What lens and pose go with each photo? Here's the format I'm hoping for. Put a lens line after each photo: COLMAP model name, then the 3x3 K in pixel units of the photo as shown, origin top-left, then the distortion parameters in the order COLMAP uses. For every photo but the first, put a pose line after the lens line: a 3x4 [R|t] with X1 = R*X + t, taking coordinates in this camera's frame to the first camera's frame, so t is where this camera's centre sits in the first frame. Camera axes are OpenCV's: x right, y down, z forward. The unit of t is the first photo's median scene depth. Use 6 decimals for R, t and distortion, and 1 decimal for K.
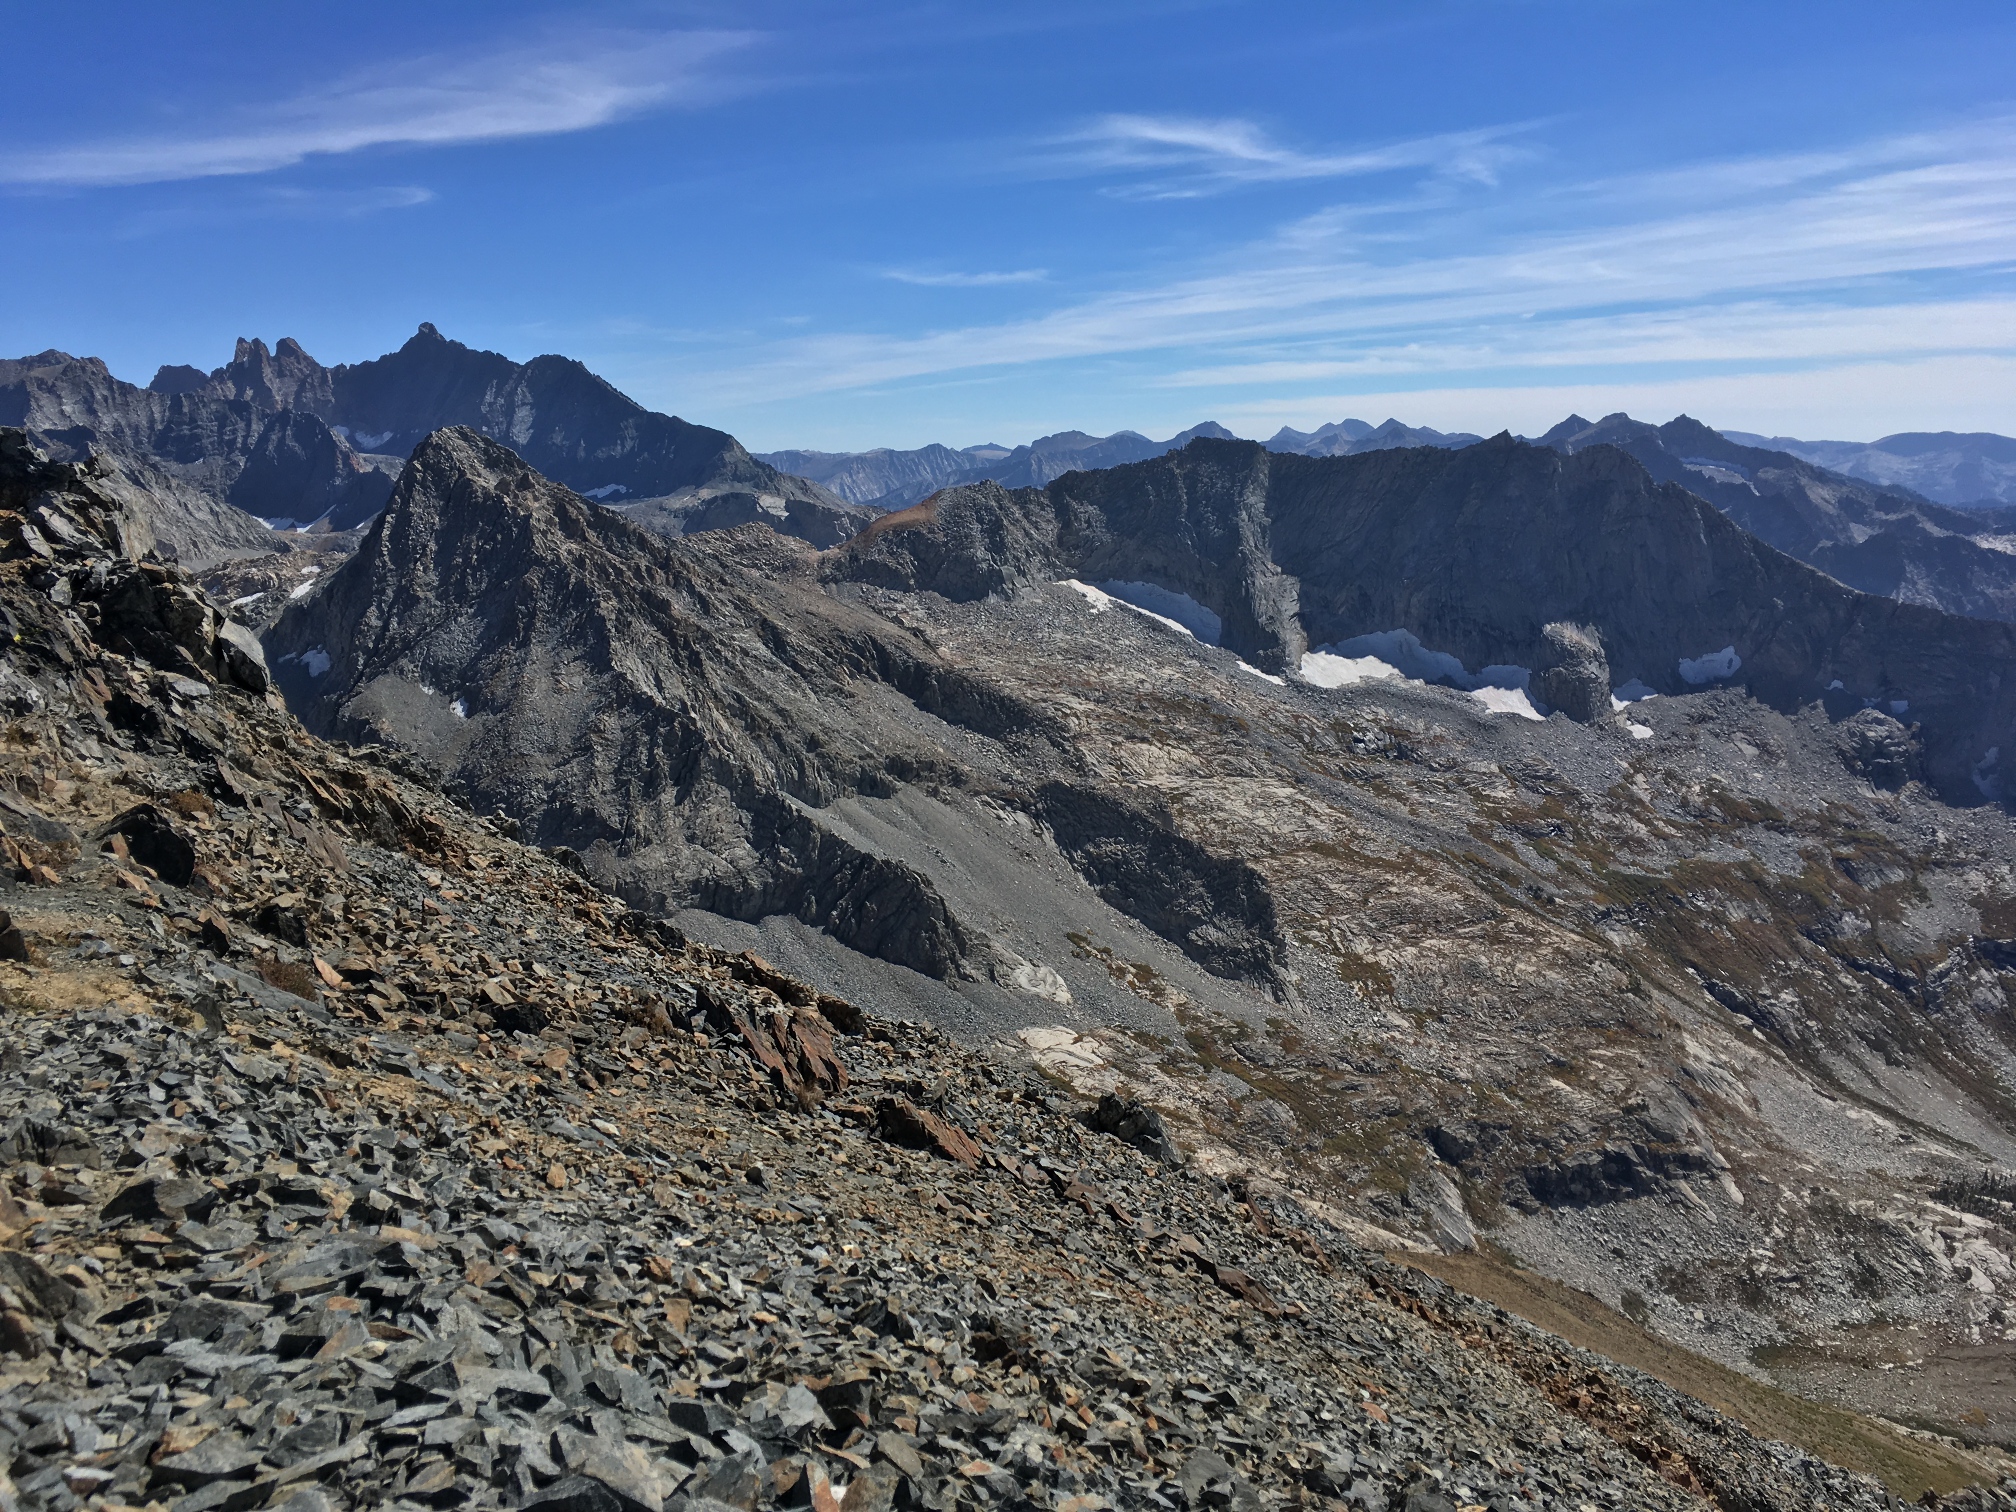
lens RADIAL K [[1740.8, 0, 1008.0], [0, 1740.8, 756.0], [0, 0, 1]] dist [0.082841, -0.117172]
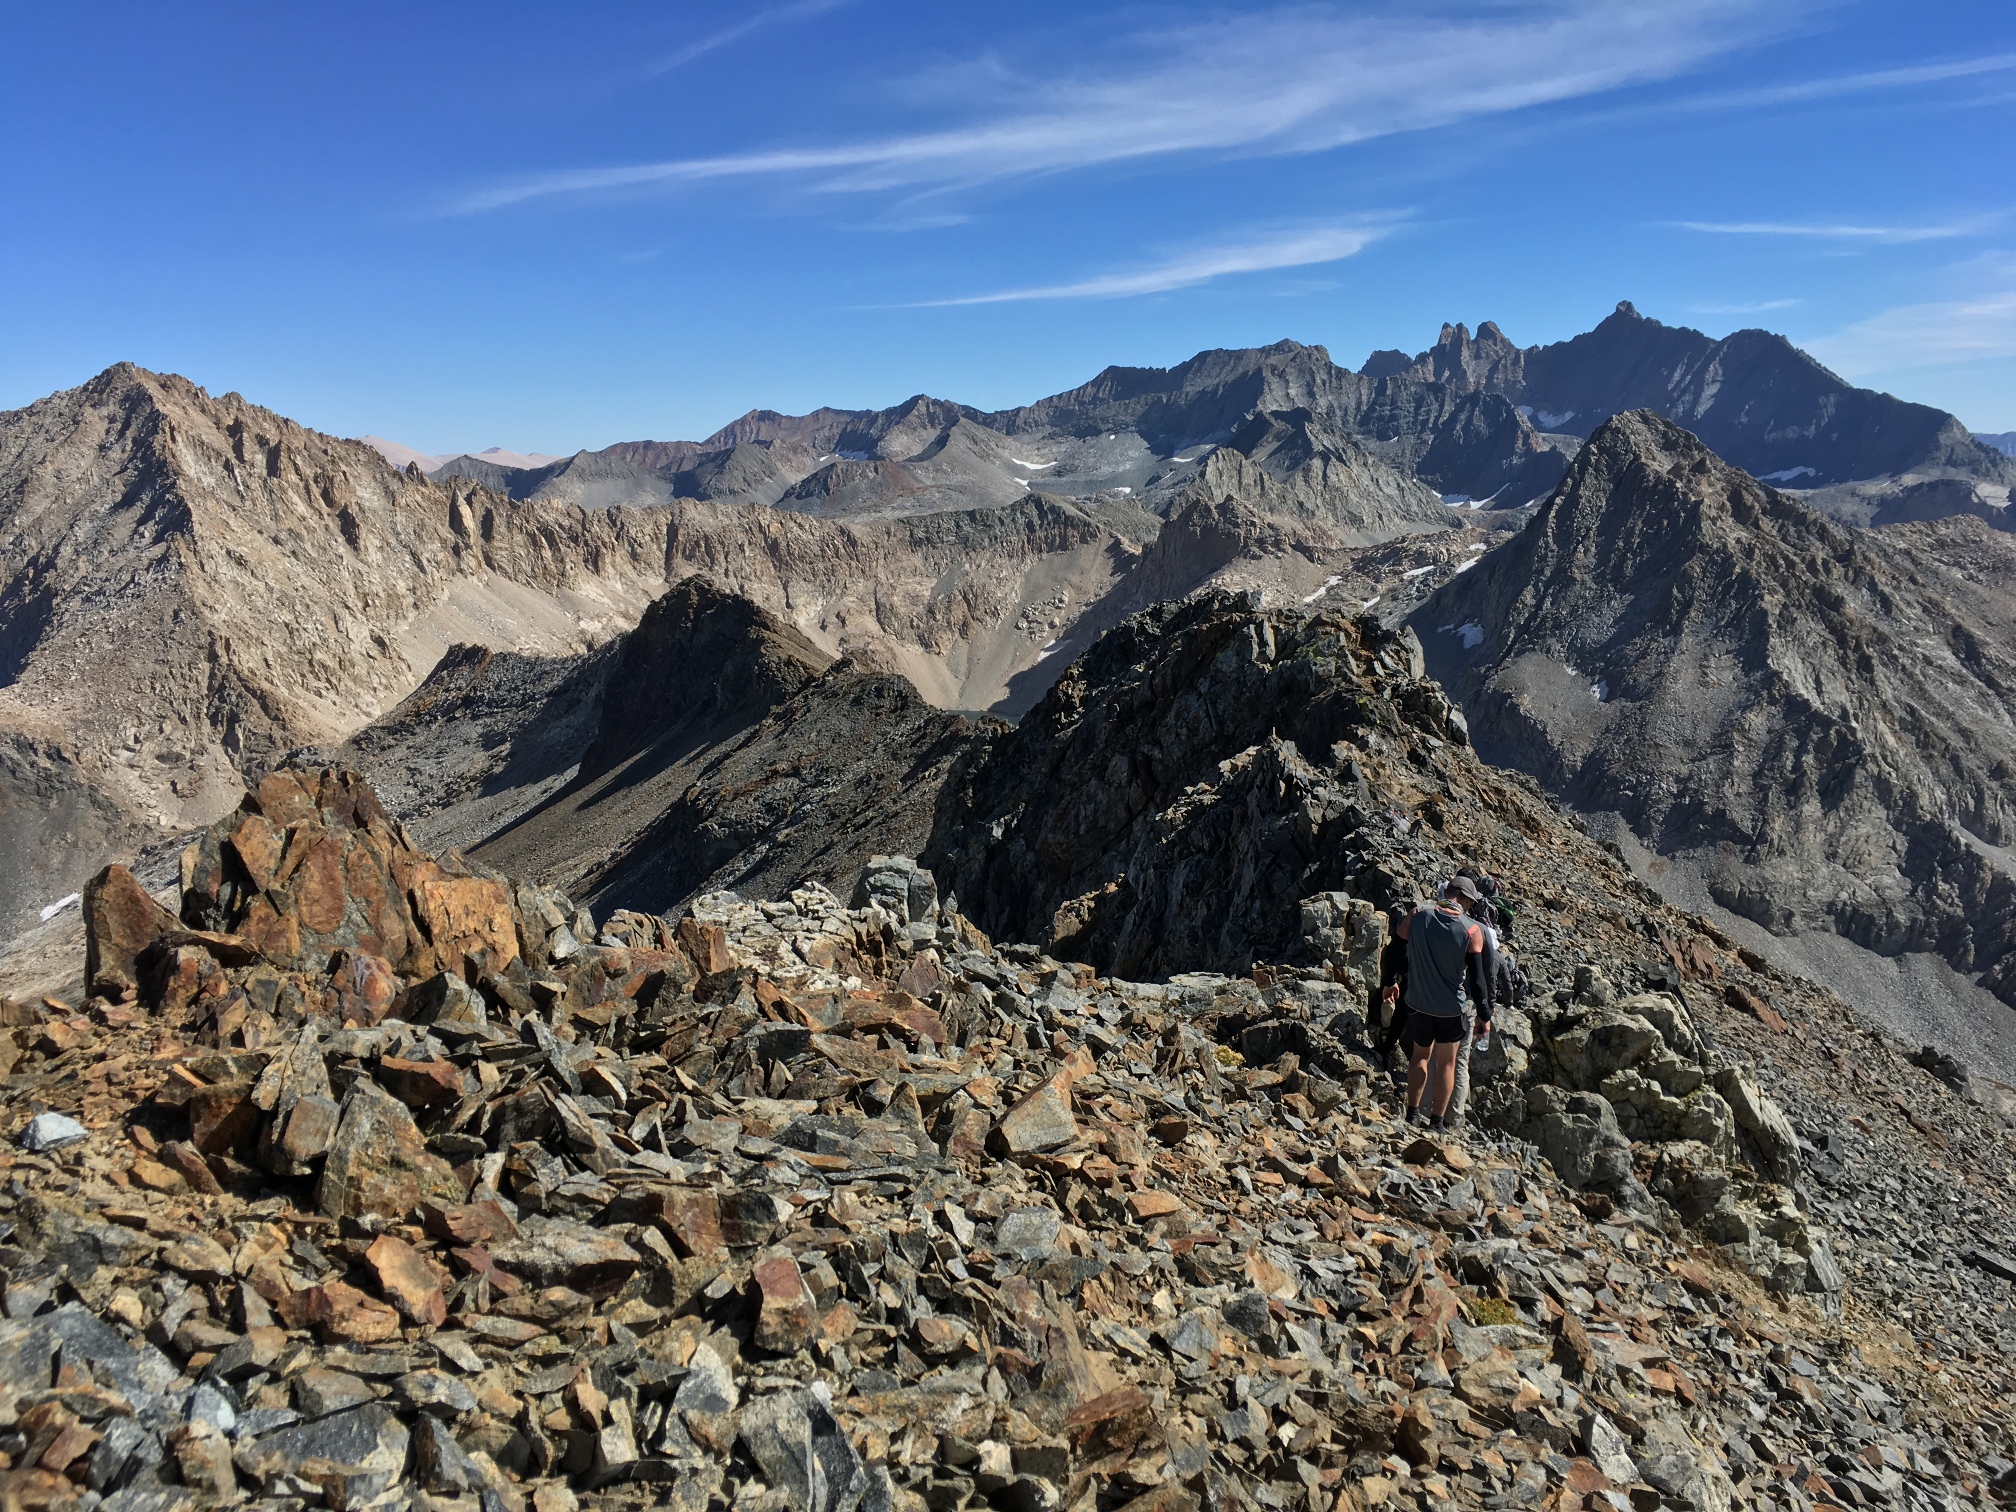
lens RADIAL K [[1733.0, 0, 1008.0], [0, 1733.0, 756.0], [0, 0, 1]] dist [0.073630, -0.107595]
pose [[0.802370, 0.127059, -0.583145, 0.624378], [-0.119990, 0.991468, 0.050929, -0.112295], [0.584640, 0.029108, 0.810770, -1.773360]]
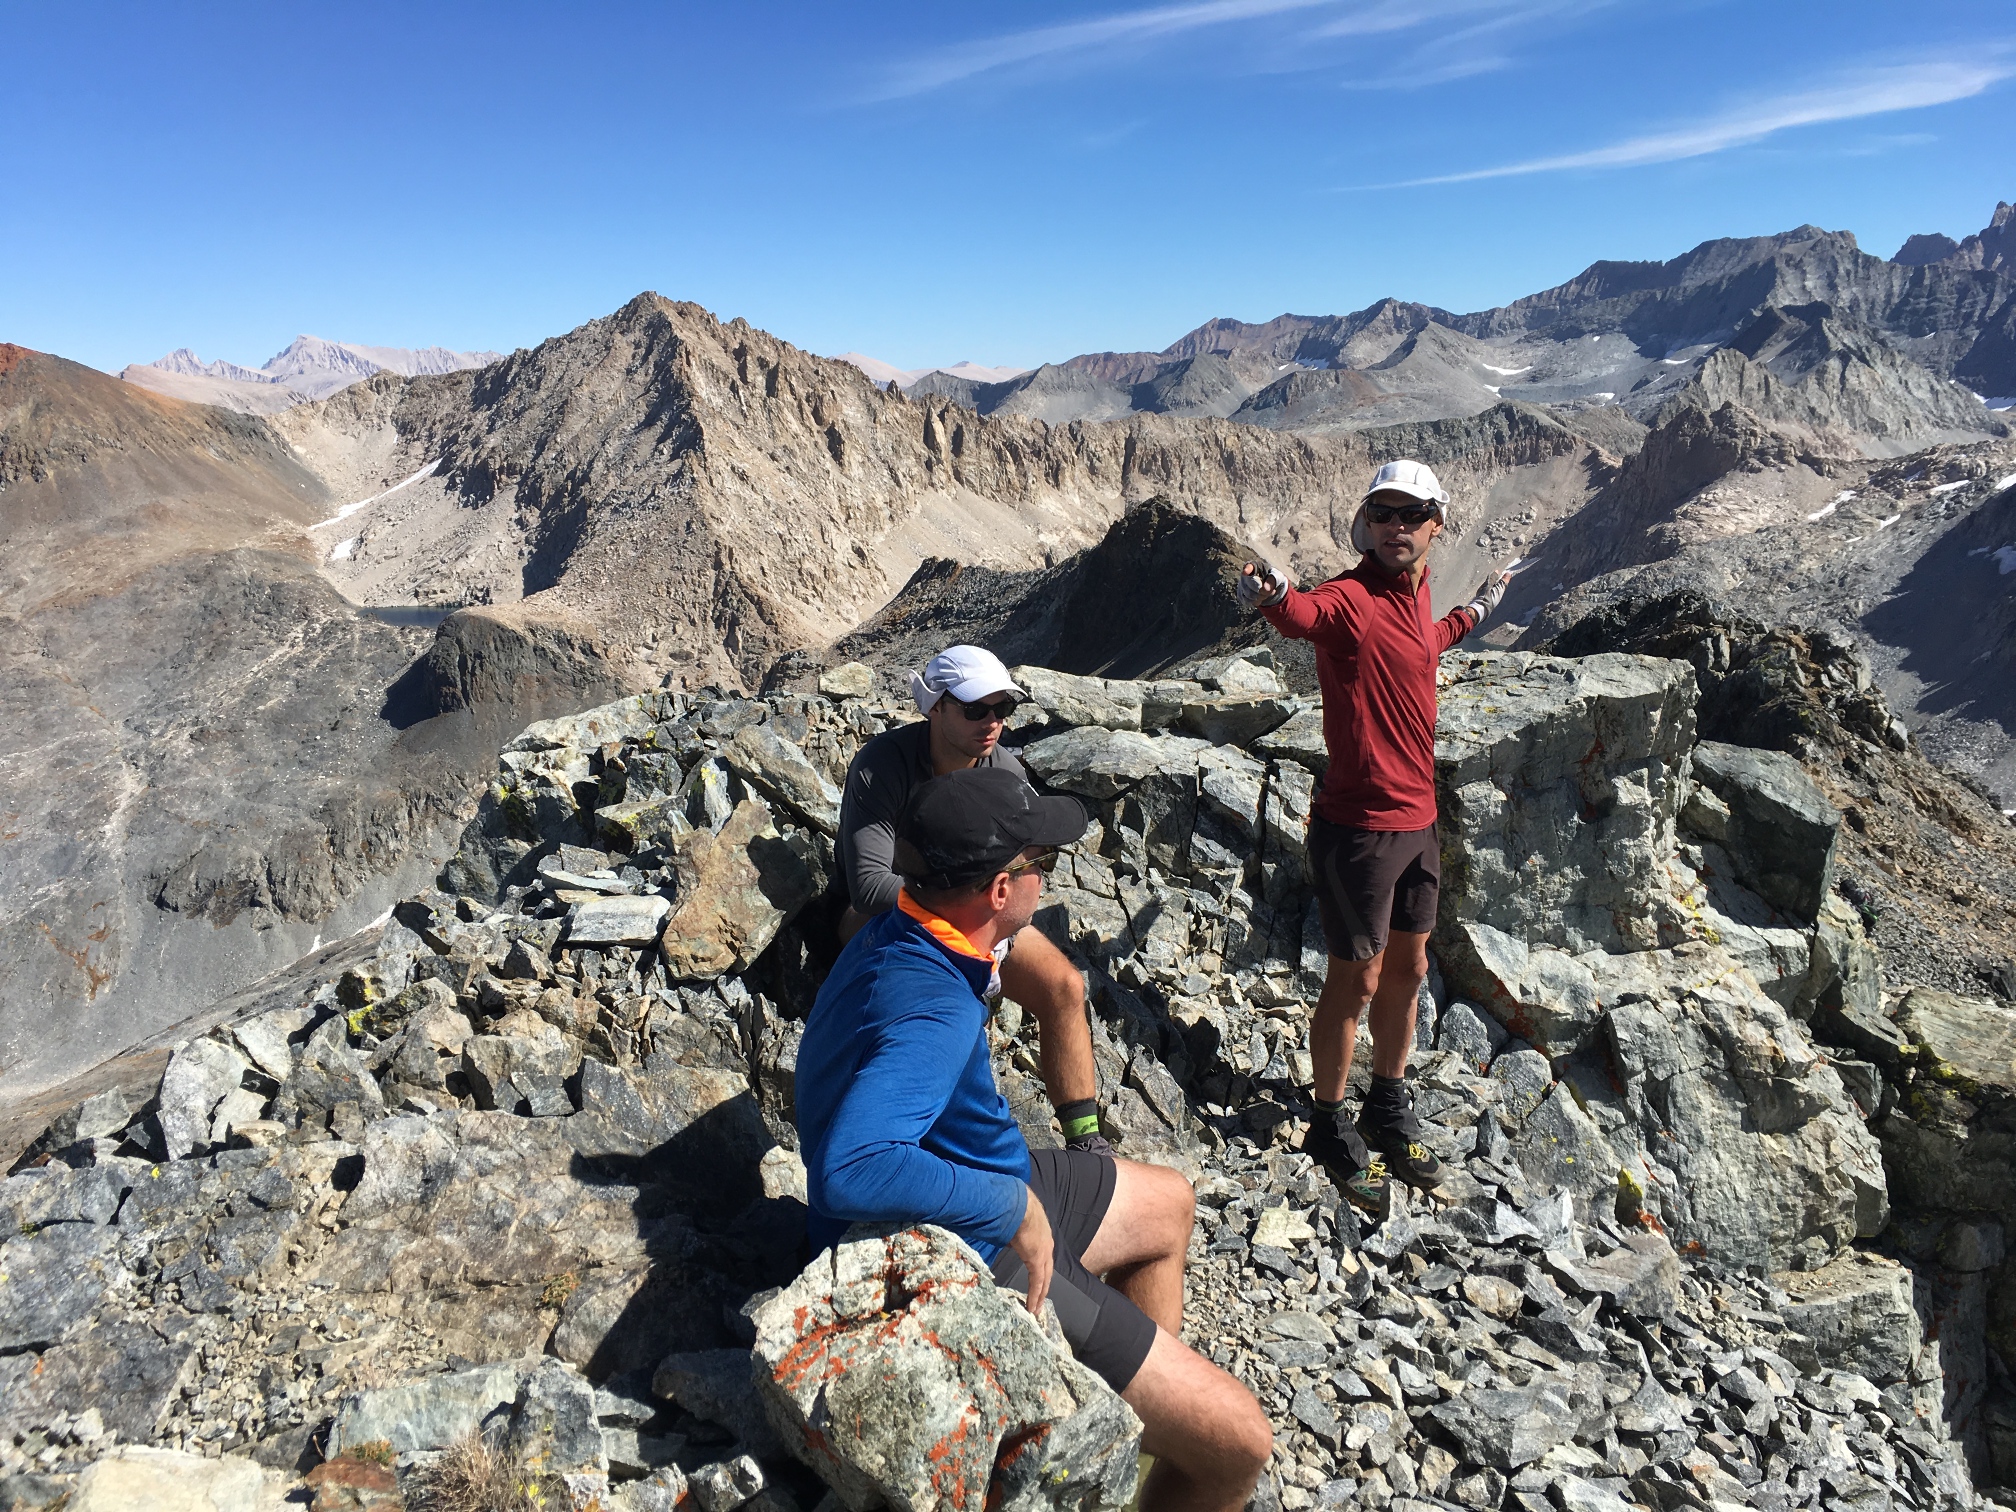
lens RADIAL K [[1740.8, 0, 1008.0], [0, 1740.8, 756.0], [0, 0, 1]] dist [0.082841, -0.117172]
pose [[0.625798, 0.189972, -0.756497, 1.116341], [-0.137003, 0.981579, 0.133162, -0.321386], [0.767859, 0.020310, 0.640297, -2.601050]]
